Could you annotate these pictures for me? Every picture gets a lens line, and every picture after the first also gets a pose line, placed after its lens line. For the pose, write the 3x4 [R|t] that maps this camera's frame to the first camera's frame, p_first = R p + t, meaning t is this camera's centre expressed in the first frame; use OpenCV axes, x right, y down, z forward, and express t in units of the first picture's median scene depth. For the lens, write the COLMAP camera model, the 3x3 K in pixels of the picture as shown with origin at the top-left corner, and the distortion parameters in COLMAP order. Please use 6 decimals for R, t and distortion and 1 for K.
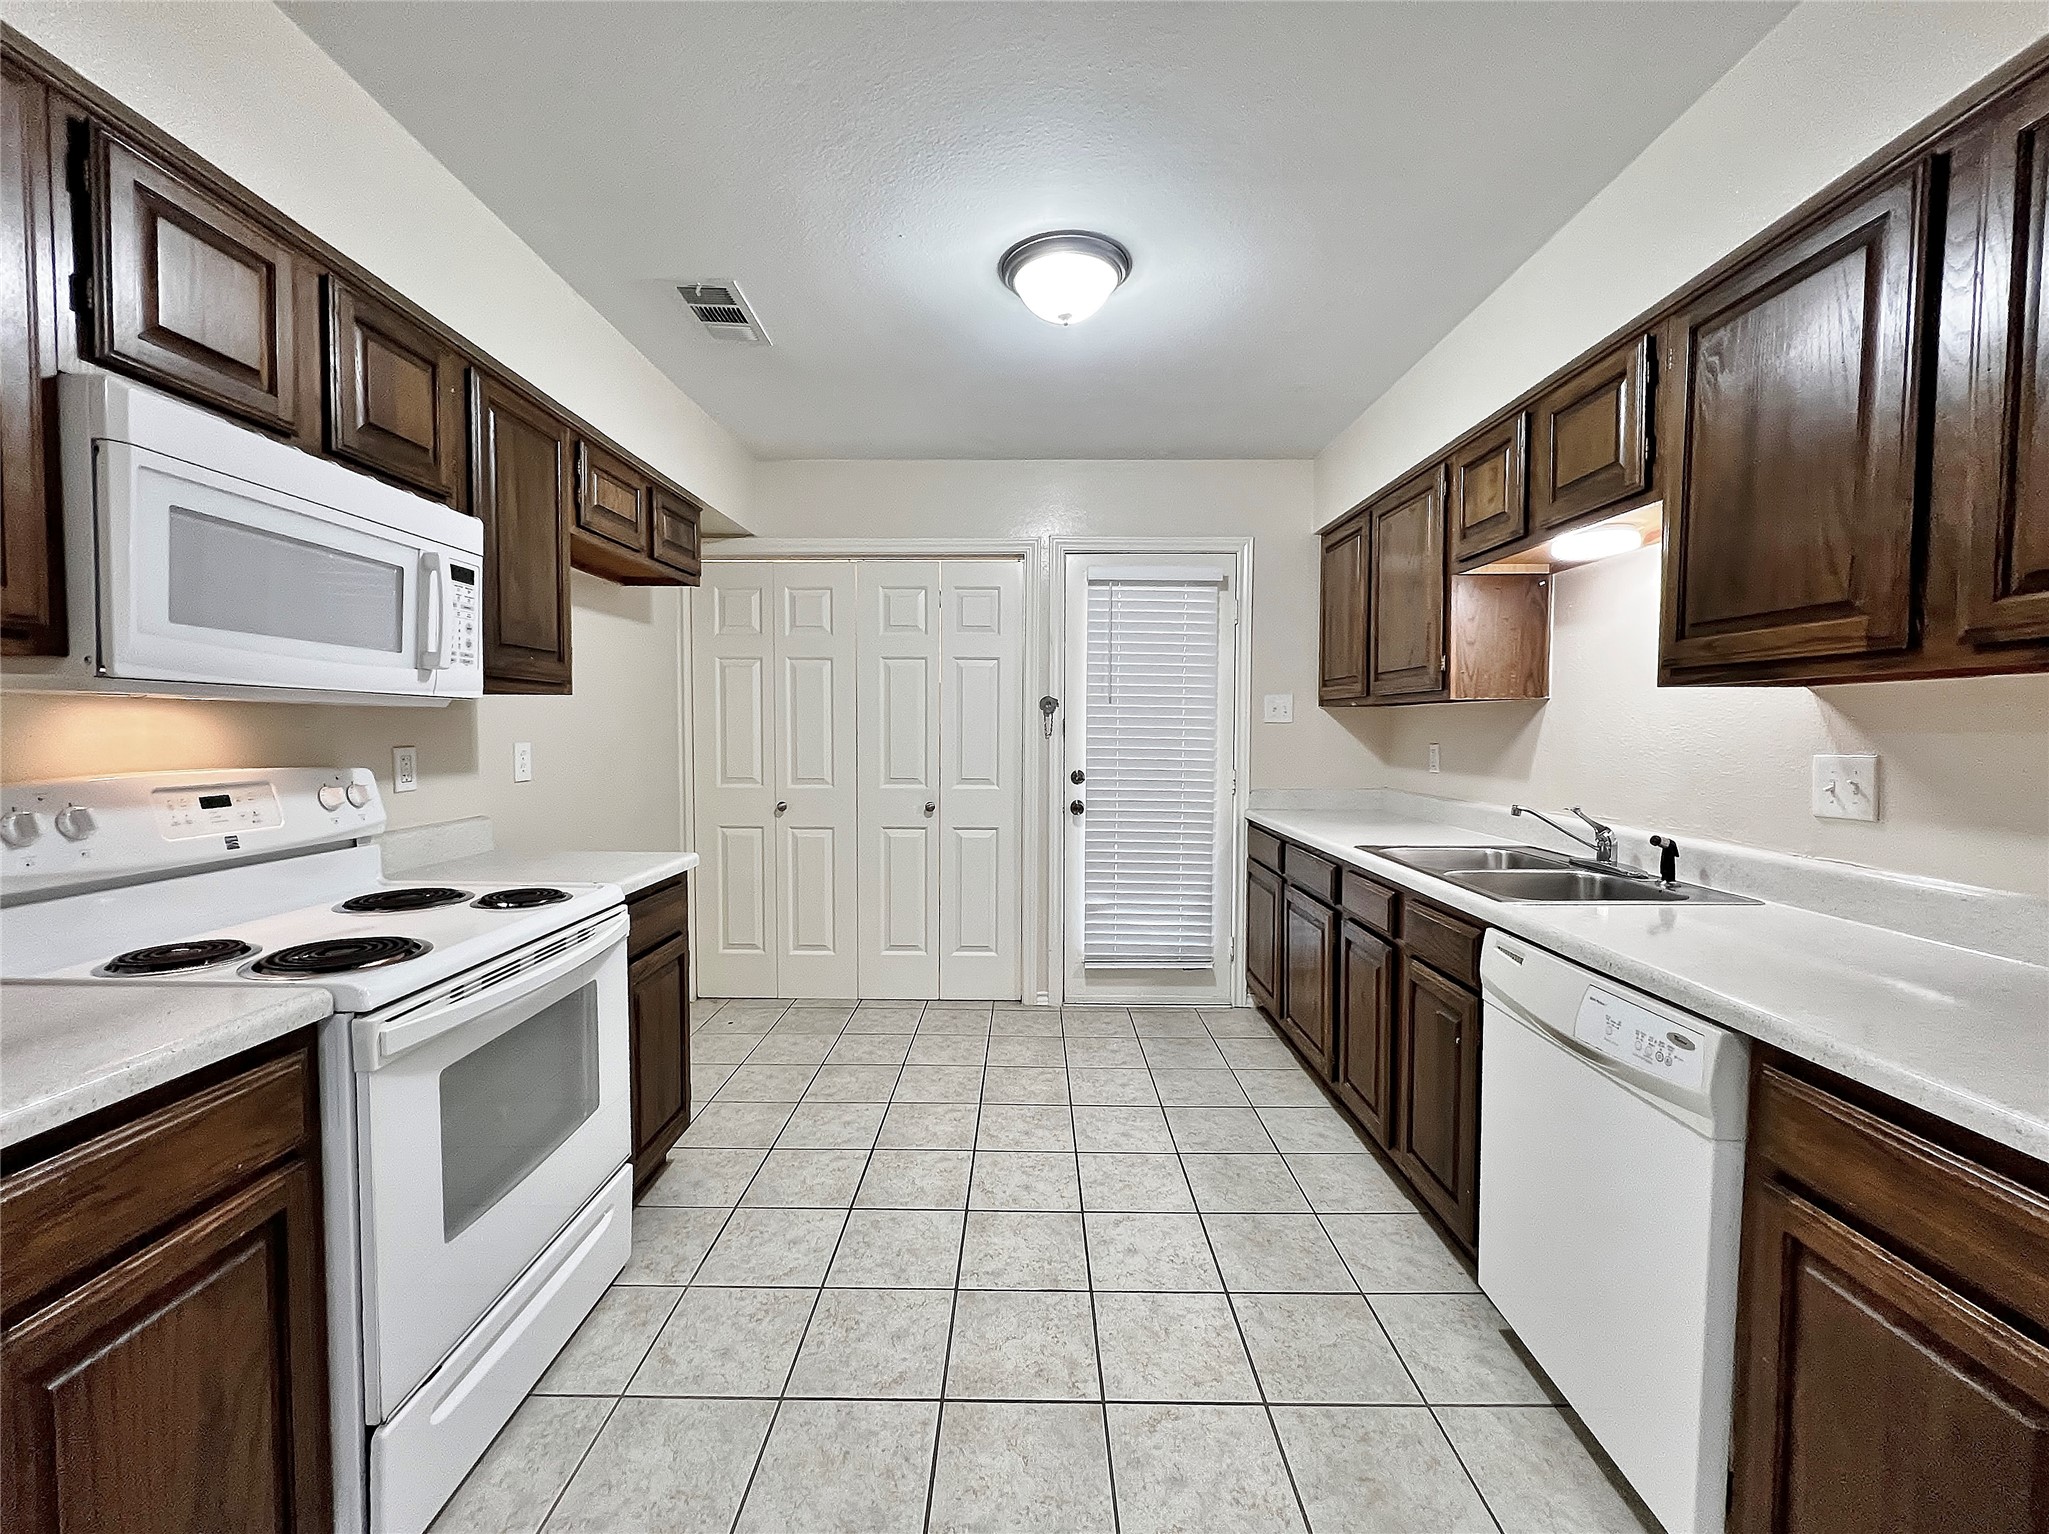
lens RADIAL K [[824.6, 0, 1026.0], [0, 824.6, 769.9], [0, 0, 1]] dist [-0.004195, 0.000753]
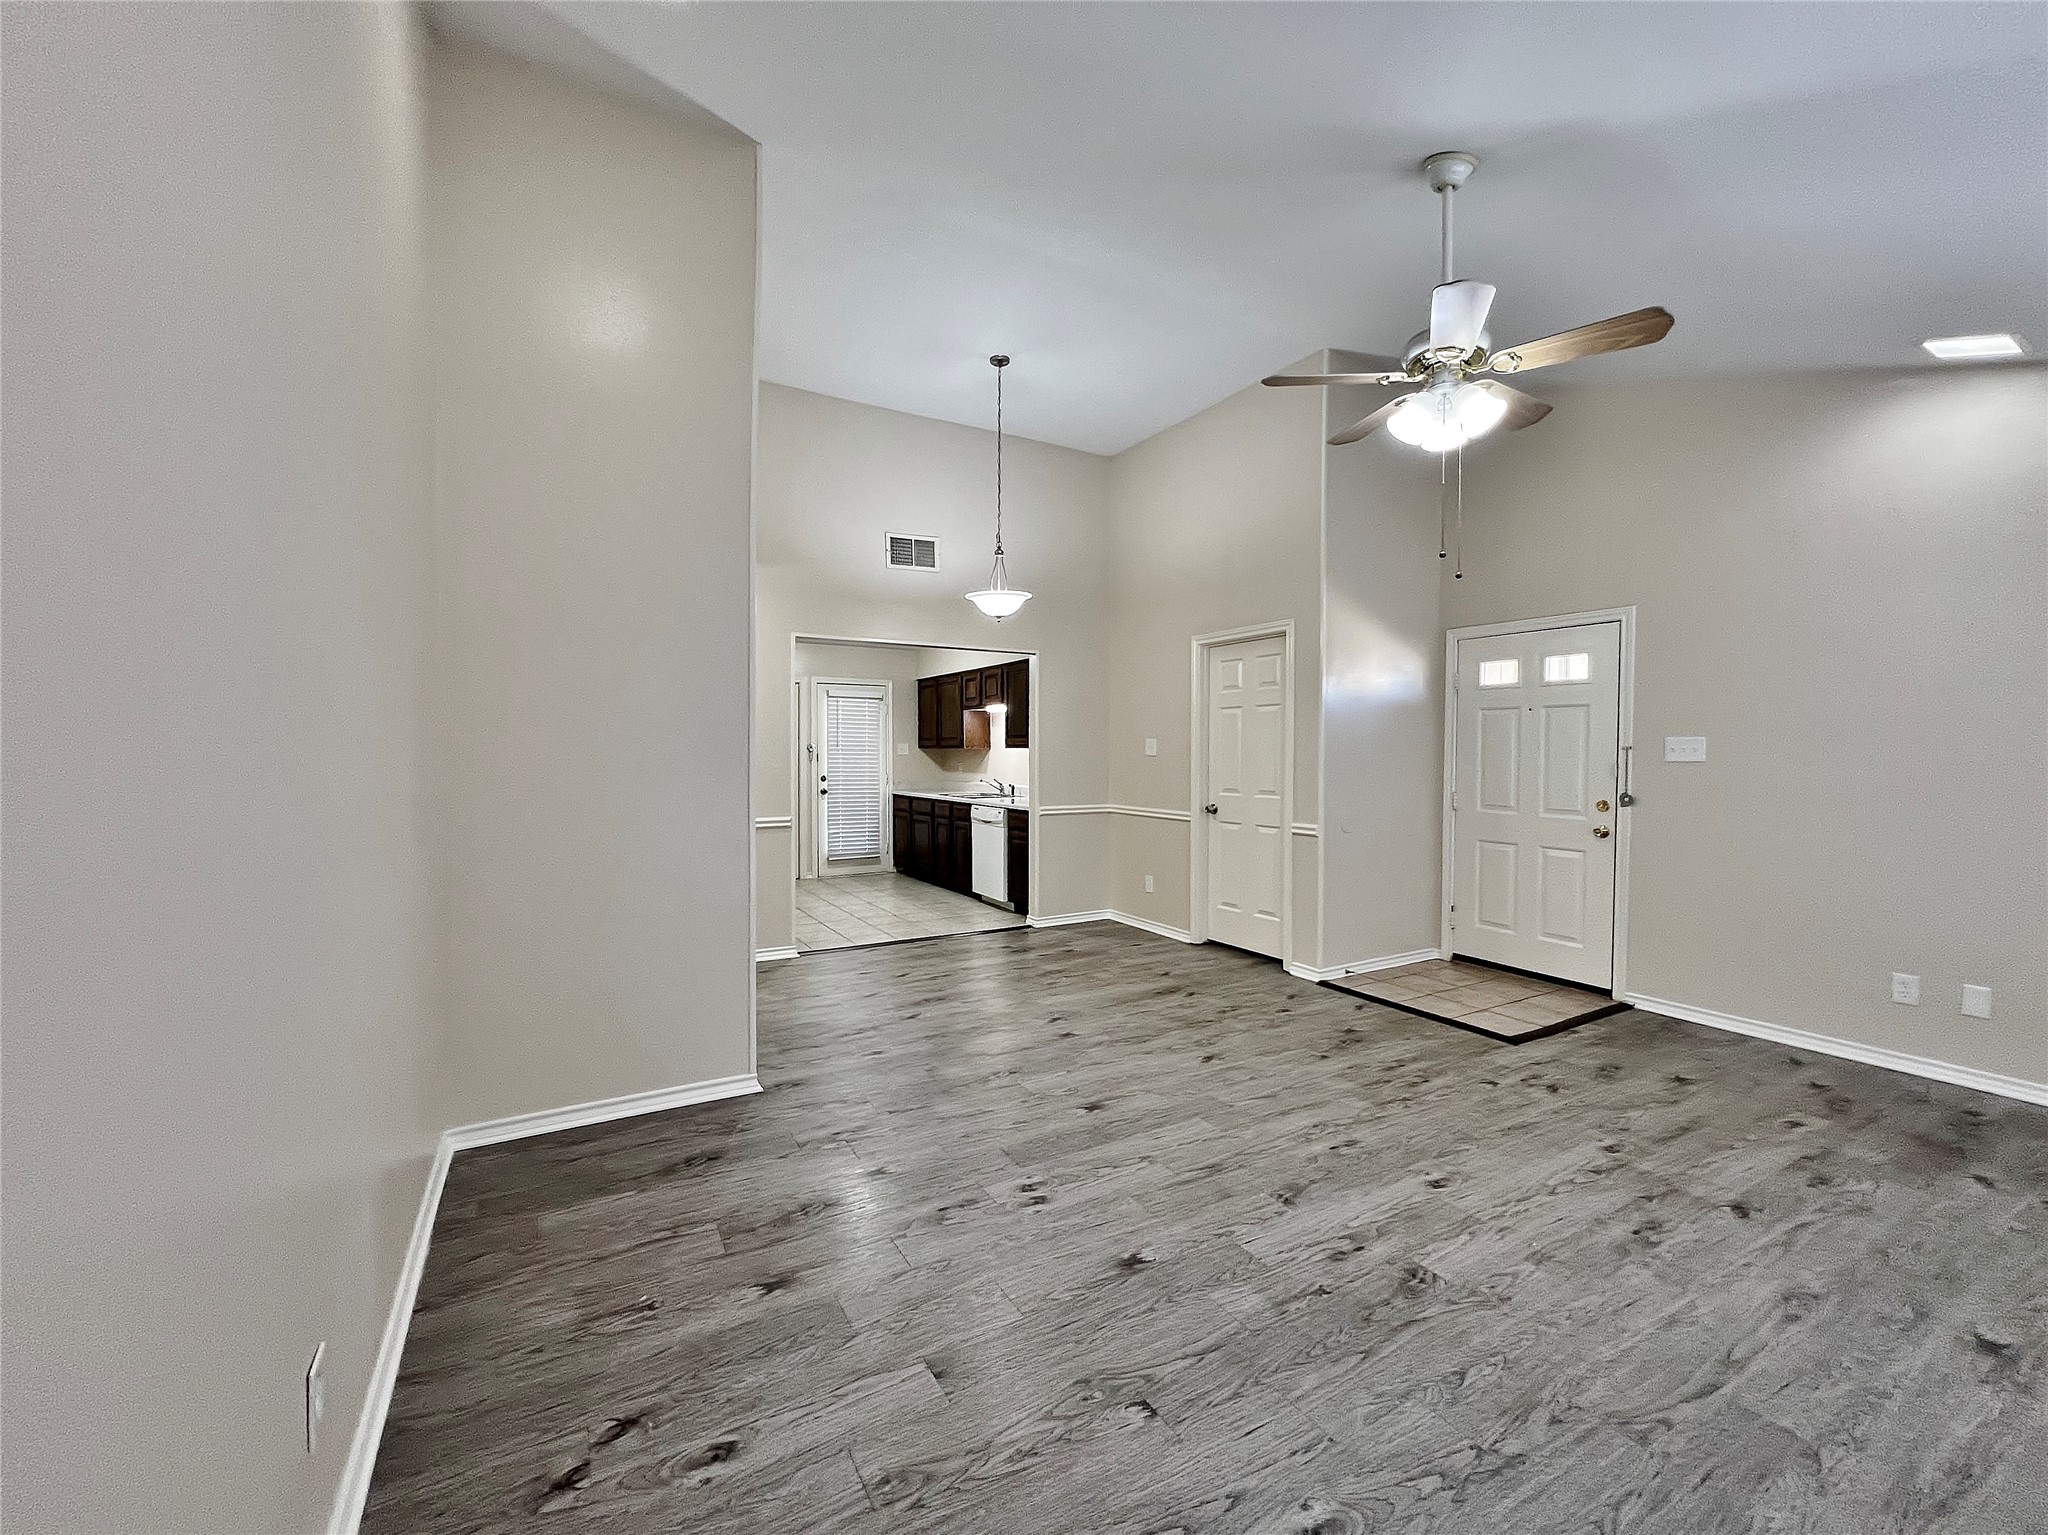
lens RADIAL K [[824.2, 0, 1028.5], [0, 824.2, 763.8], [0, 0, 1]] dist [-0.004195, 0.000753]
pose [[0.858242, -0.011022, 0.513126, -0.740901], [0.029966, 0.999140, -0.028659, 0.060012], [-0.512369, 0.039973, 0.857834, -1.518934]]
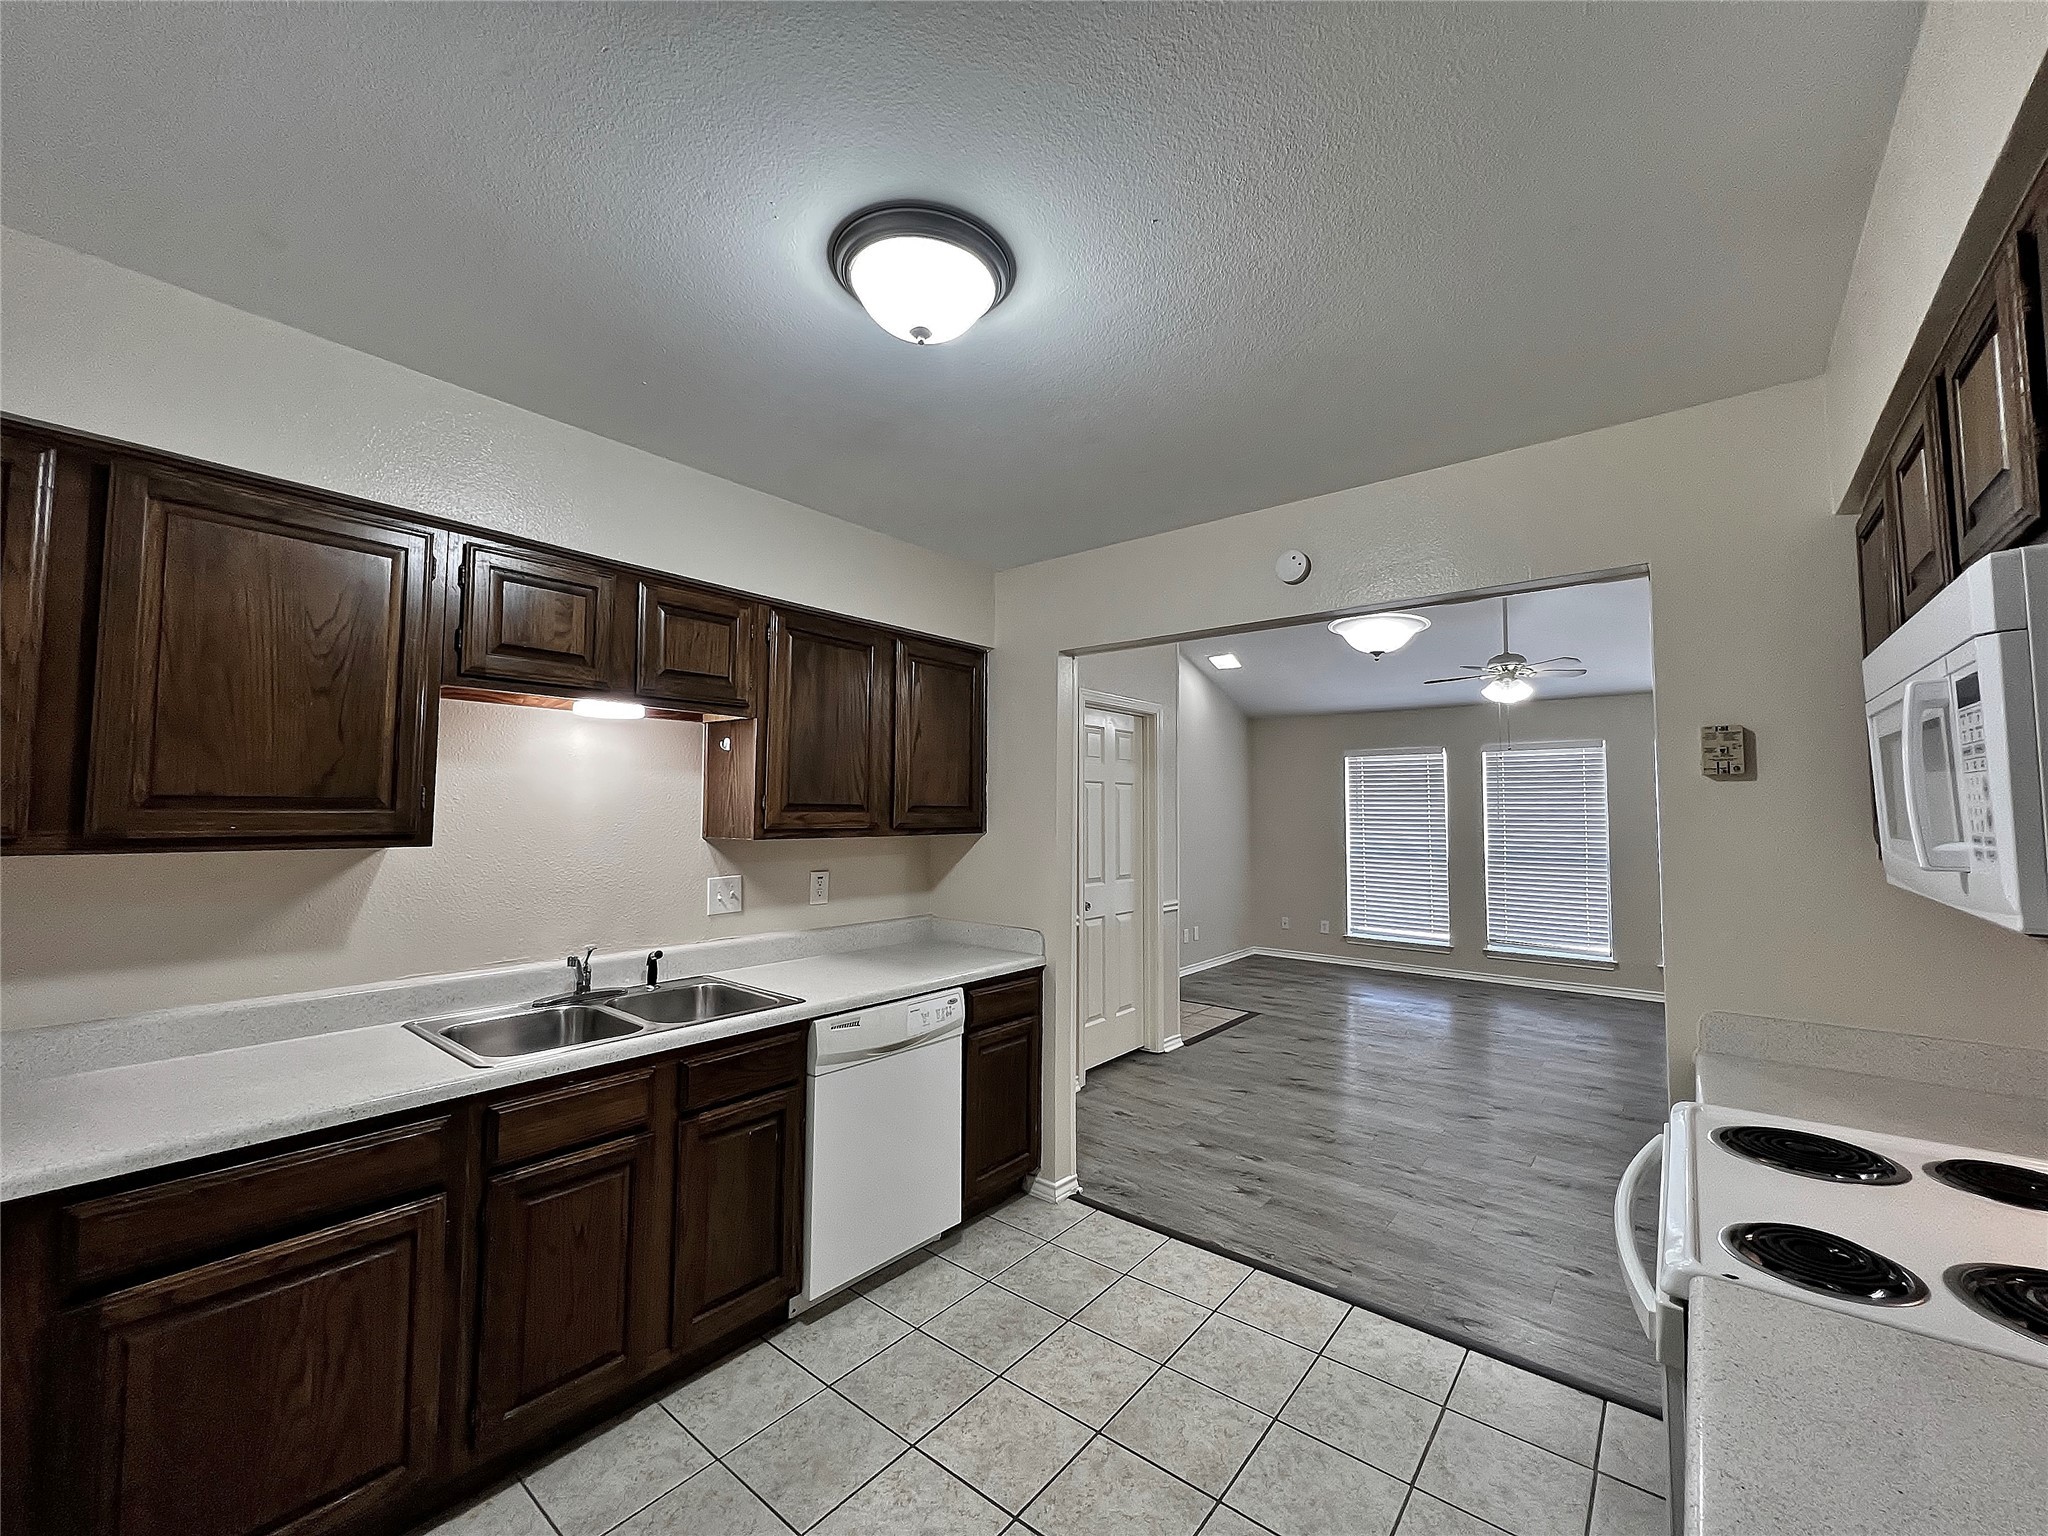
lens RADIAL K [[824.2, 0, 1018.2], [0, 824.2, 759.8], [0, 0, 1]] dist [-0.004195, 0.000753]
pose [[-0.777972, 0.029550, 0.627603, -0.305767], [0.022481, 0.999563, -0.019196, -0.111600], [-0.627896, -0.000825, -0.778297, 1.006267]]
